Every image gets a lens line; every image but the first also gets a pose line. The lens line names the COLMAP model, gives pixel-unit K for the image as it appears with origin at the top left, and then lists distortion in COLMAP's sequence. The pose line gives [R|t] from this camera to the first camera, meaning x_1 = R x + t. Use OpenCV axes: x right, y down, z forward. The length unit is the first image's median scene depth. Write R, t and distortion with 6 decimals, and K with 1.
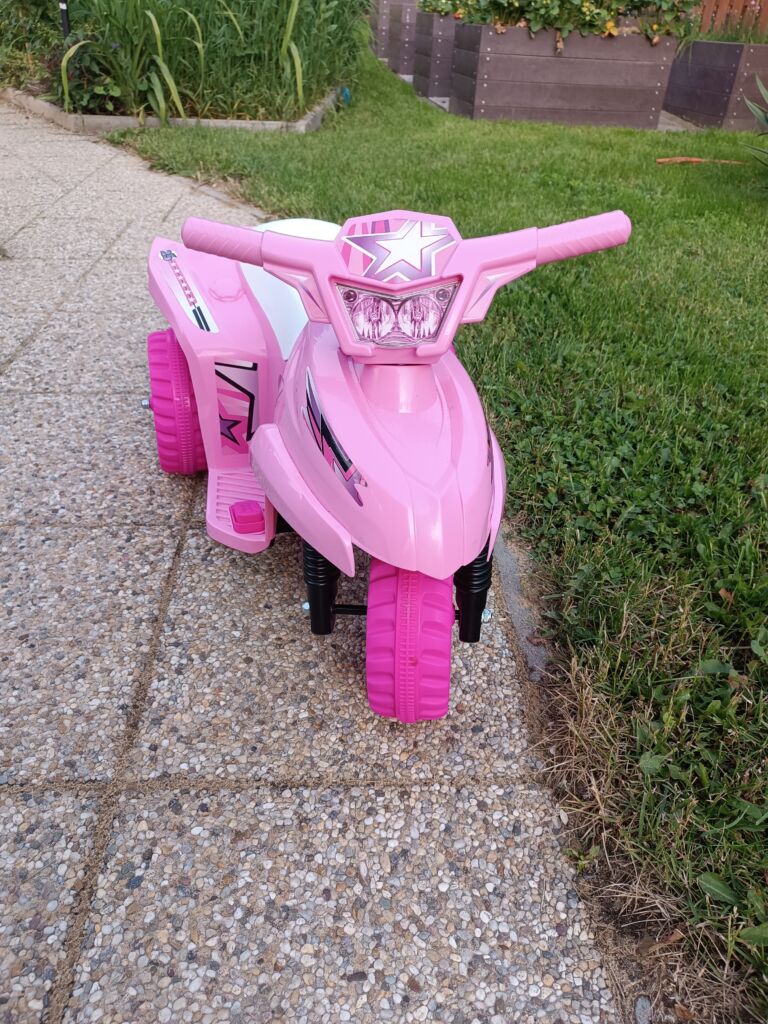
lens RADIAL K [[735.1, 0, 378.9], [0, 735.1, 507.8], [0, 0, 1]] dist [0.015181, -0.014387]
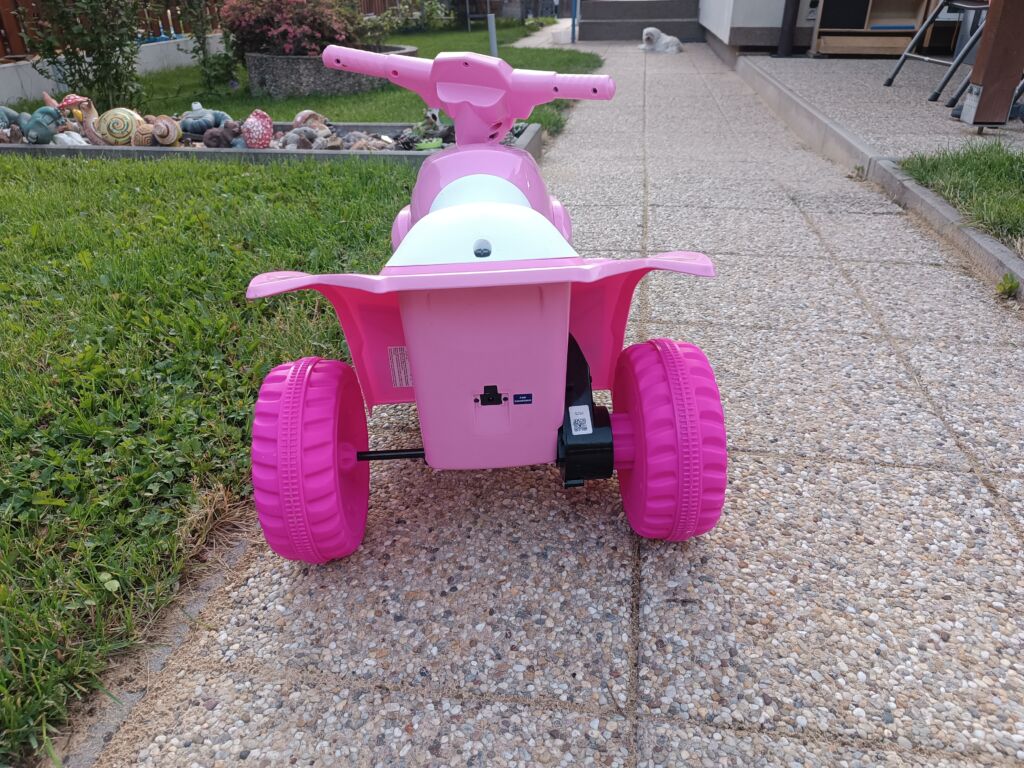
lens RADIAL K [[735.1, 0, 512.0], [0, 735.1, 383.5], [0, 0, 1]] dist [0.015181, -0.014387]
pose [[-0.972375, -0.141158, 0.185907, -0.369126], [0.100933, 0.463868, 0.880136, -1.212667], [-0.210475, 0.874586, -0.436806, 1.916894]]
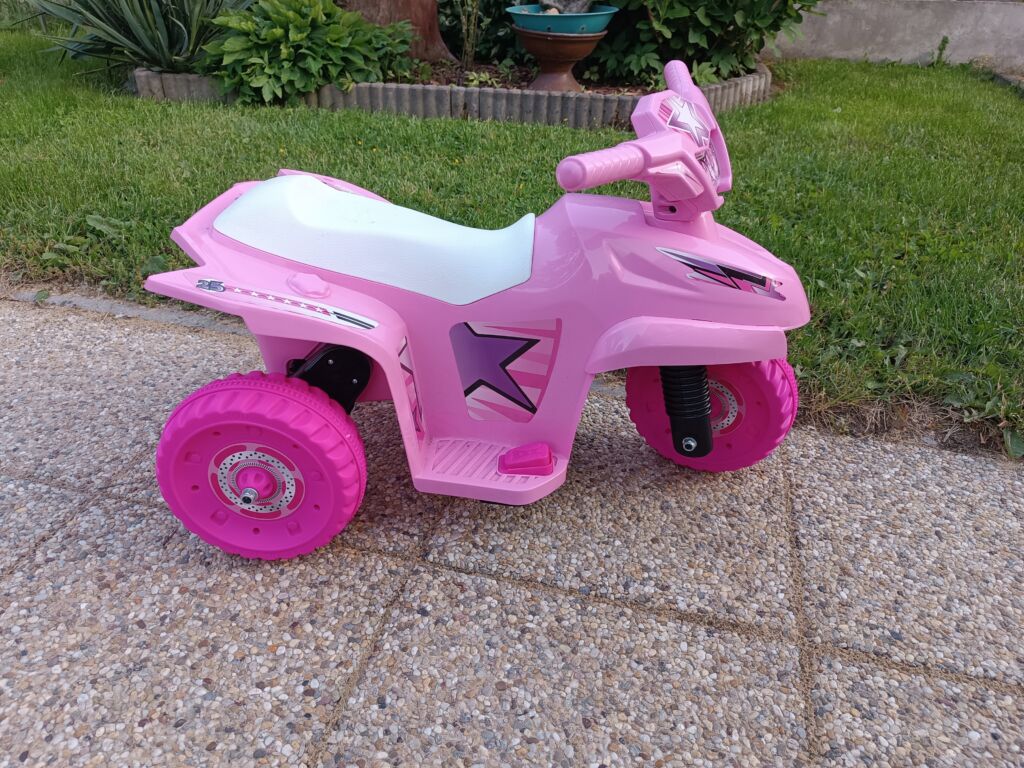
lens RADIAL K [[735.1, 0, 511.5], [0, 735.1, 380.3], [0, 0, 1]] dist [0.015181, -0.014387]
pose [[0.319523, -0.527840, 0.786950, -1.052977], [0.528982, 0.788394, 0.314028, -0.456724], [-0.786183, 0.315944, 0.531128, 0.589674]]
